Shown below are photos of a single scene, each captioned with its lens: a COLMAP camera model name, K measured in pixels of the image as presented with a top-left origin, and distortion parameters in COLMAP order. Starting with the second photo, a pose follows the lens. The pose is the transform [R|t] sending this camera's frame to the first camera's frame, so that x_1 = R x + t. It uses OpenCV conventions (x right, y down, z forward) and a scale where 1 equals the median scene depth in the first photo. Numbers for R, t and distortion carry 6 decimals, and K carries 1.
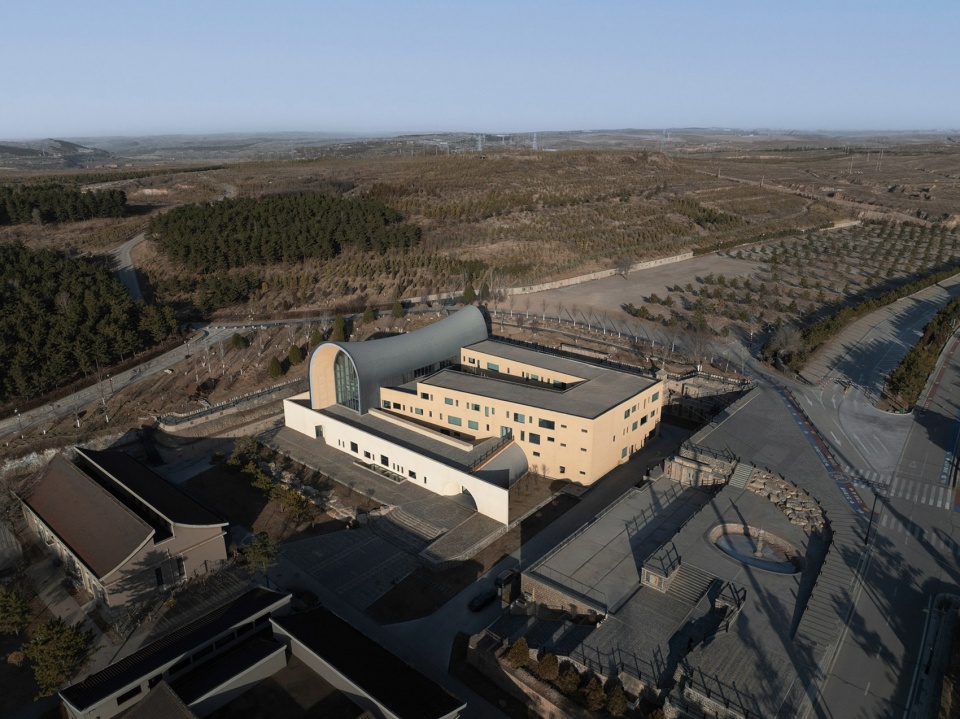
lens RADIAL K [[674.4, 0, 480.0], [0, 674.4, 359.5], [0, 0, 1]] dist [-0.003038, -0.002009]
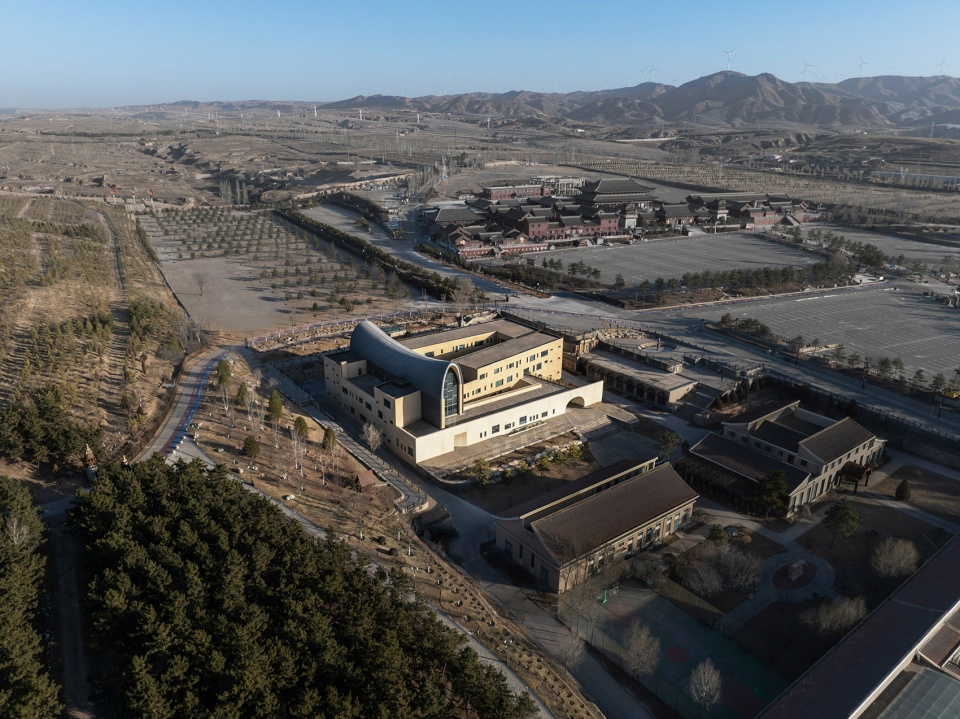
lens RADIAL K [[674.4, 0, 480.0], [0, 674.4, 359.5], [0, 0, 1]] dist [-0.003038, -0.002009]
pose [[0.198752, -0.320981, 0.925996, -1.342674], [0.288976, 0.922033, 0.257583, -0.329332], [-0.936478, 0.216395, 0.276012, 0.661582]]
